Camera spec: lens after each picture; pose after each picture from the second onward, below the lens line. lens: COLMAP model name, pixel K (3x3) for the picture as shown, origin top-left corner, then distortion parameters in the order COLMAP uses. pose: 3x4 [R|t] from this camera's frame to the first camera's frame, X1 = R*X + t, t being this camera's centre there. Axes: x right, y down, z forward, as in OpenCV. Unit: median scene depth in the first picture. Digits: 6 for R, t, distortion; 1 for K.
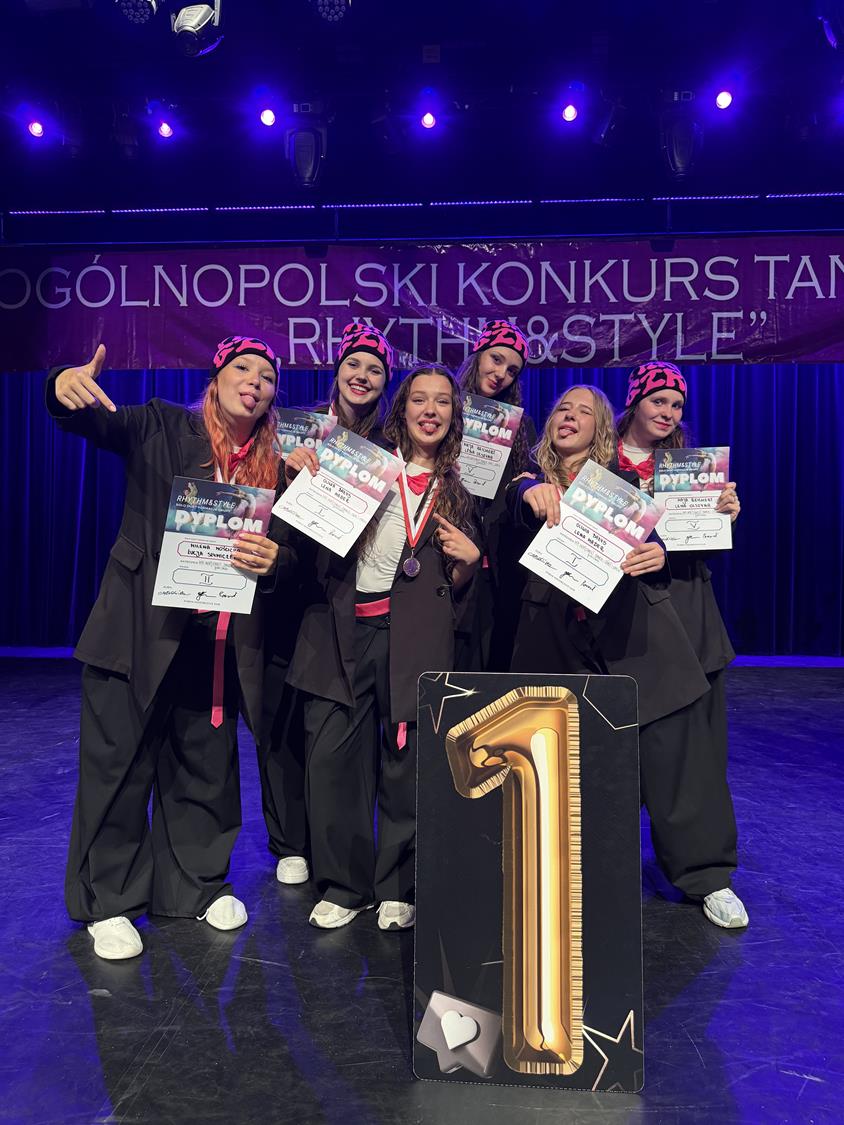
lens RADIAL K [[800.0, 0, 424.6], [0, 800.0, 563.6], [0, 0, 1]] dist [0.033847, -0.049307]
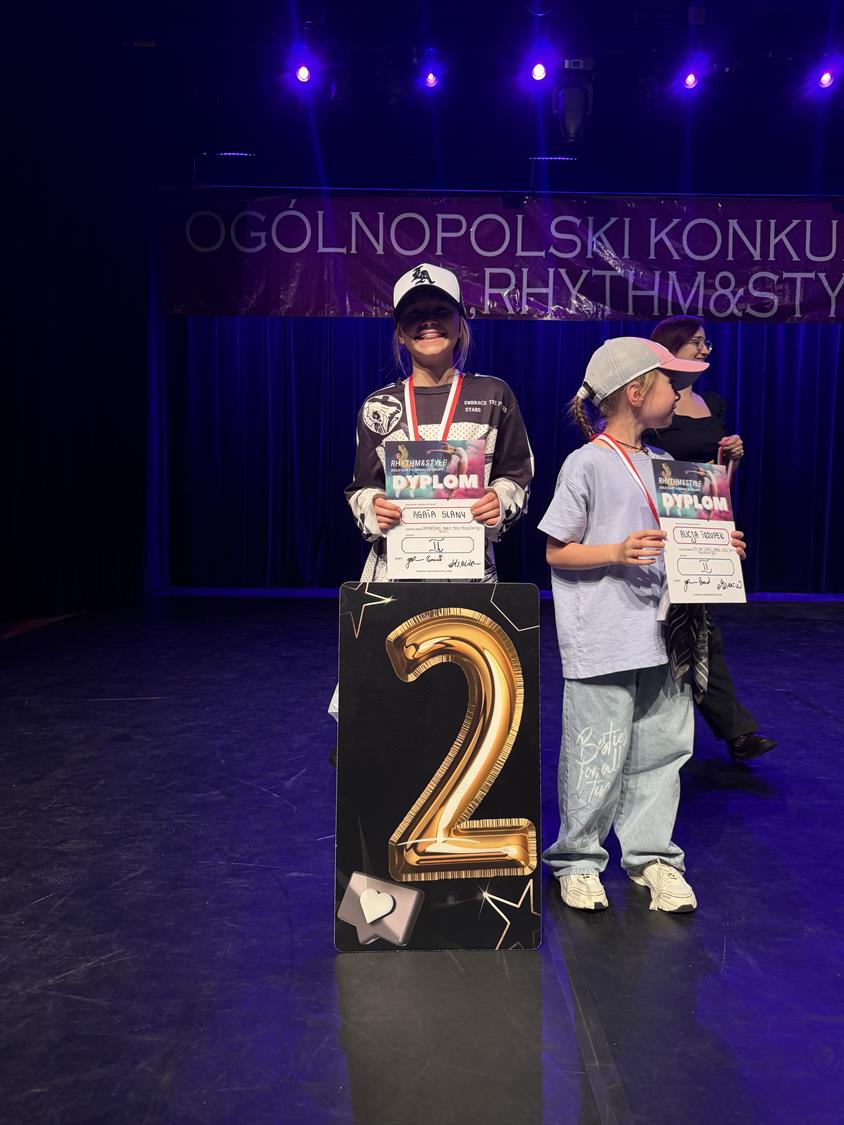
lens RADIAL K [[800.0, 0, 424.6], [0, 800.0, 563.6], [0, 0, 1]] dist [0.033847, -0.049307]
pose [[0.997554, -0.000354, 0.069905, -0.327559], [-0.003905, 0.998144, 0.060773, 0.010137], [-0.069797, -0.060897, 0.995701, -0.043725]]
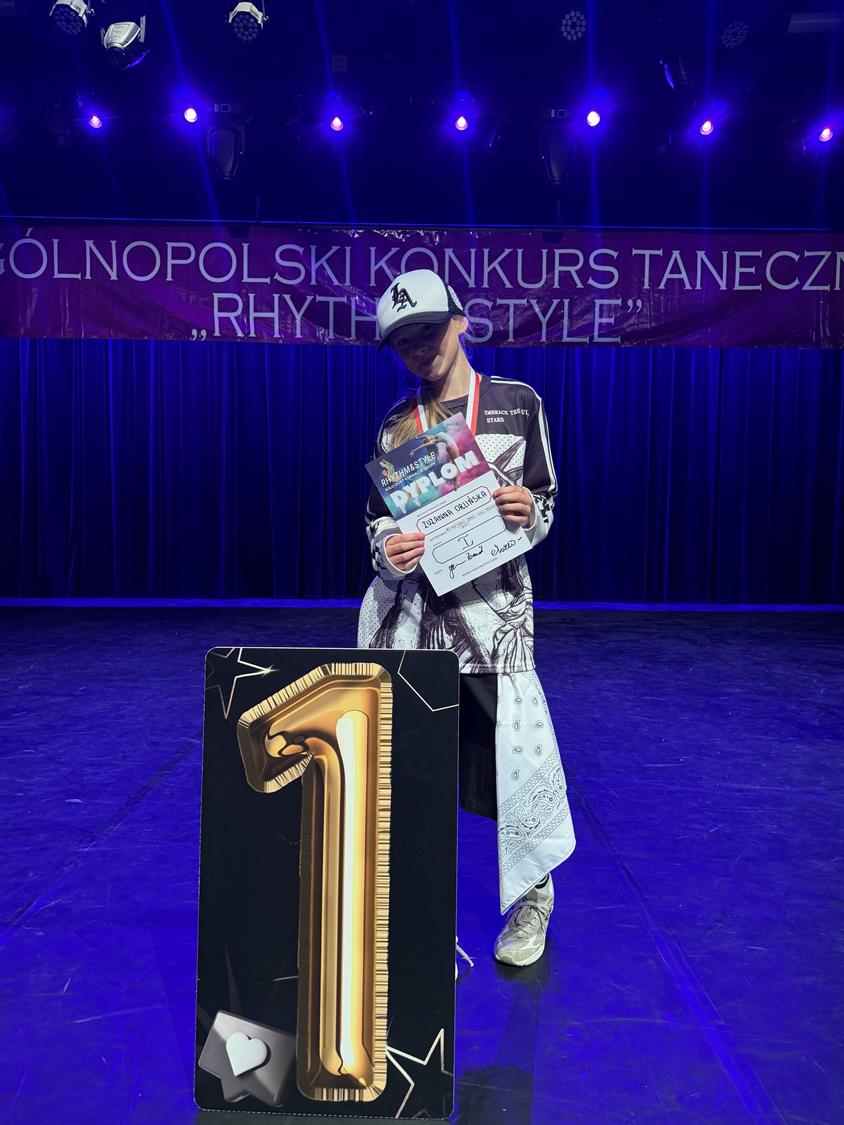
lens RADIAL K [[800.0, 0, 424.6], [0, 800.0, 563.6], [0, 0, 1]] dist [0.033847, -0.049307]
pose [[0.997034, 0.000256, 0.076957, 0.032198], [-0.004110, 0.998745, 0.049925, 0.003009], [-0.076847, -0.050093, 0.995784, -0.123309]]
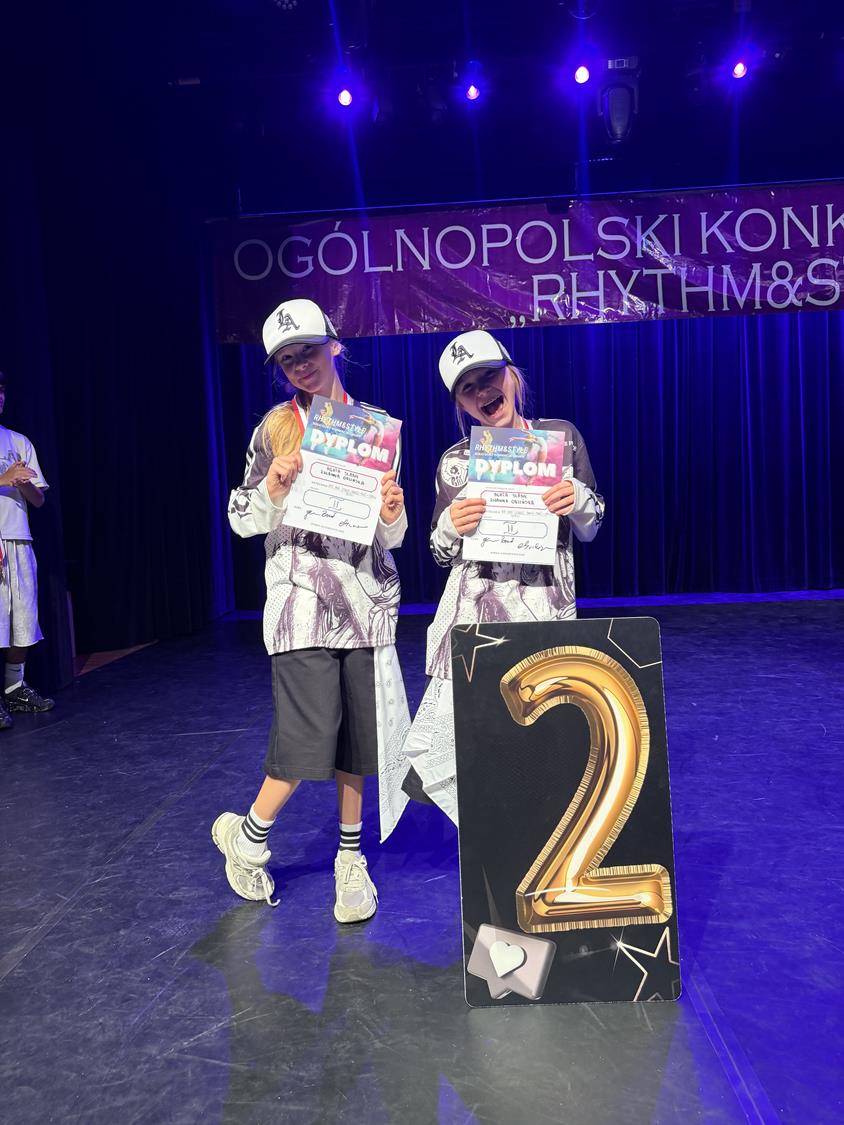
lens RADIAL K [[801.9, 0, 421.6], [0, 801.9, 566.2], [0, 0, 1]] dist [0.016544, -0.020898]
pose [[0.998734, -0.049913, 0.006189, -0.344241], [0.049517, 0.997369, 0.052954, 0.000711], [-0.008816, -0.052581, 0.998578, -0.036638]]
